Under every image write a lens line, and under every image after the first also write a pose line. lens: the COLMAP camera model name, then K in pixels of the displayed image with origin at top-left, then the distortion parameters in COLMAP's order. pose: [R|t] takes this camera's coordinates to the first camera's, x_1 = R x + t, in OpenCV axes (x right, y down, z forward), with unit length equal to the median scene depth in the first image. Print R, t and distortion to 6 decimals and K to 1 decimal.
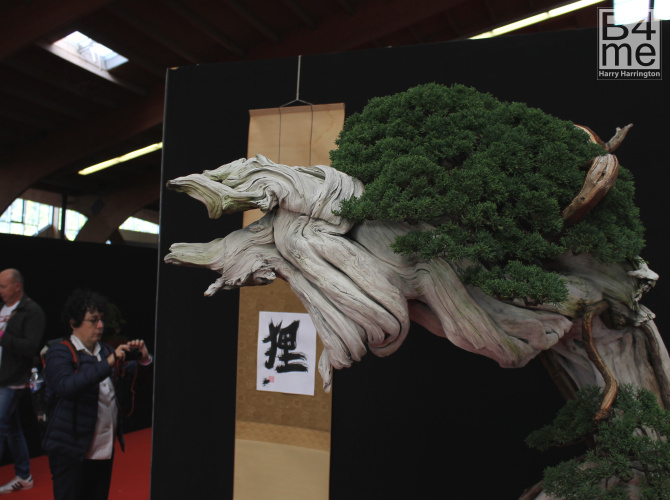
lens RADIAL K [[792.6, 0, 335.2], [0, 792.6, 249.7], [0, 0, 1]] dist [-0.109430, 0.000000]
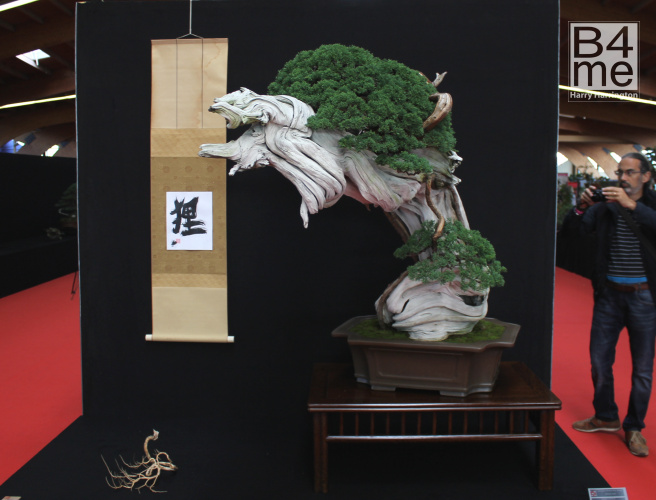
lens RADIAL K [[867.7, 0, 327.9], [0, 867.7, 249.4], [0, 0, 1]] dist [-0.124768, 0.000000]
pose [[0.918730, -0.061068, 0.390136, -0.685128], [0.010462, 0.991387, 0.130544, -0.022931], [-0.394748, -0.115853, 0.911456, -0.752109]]
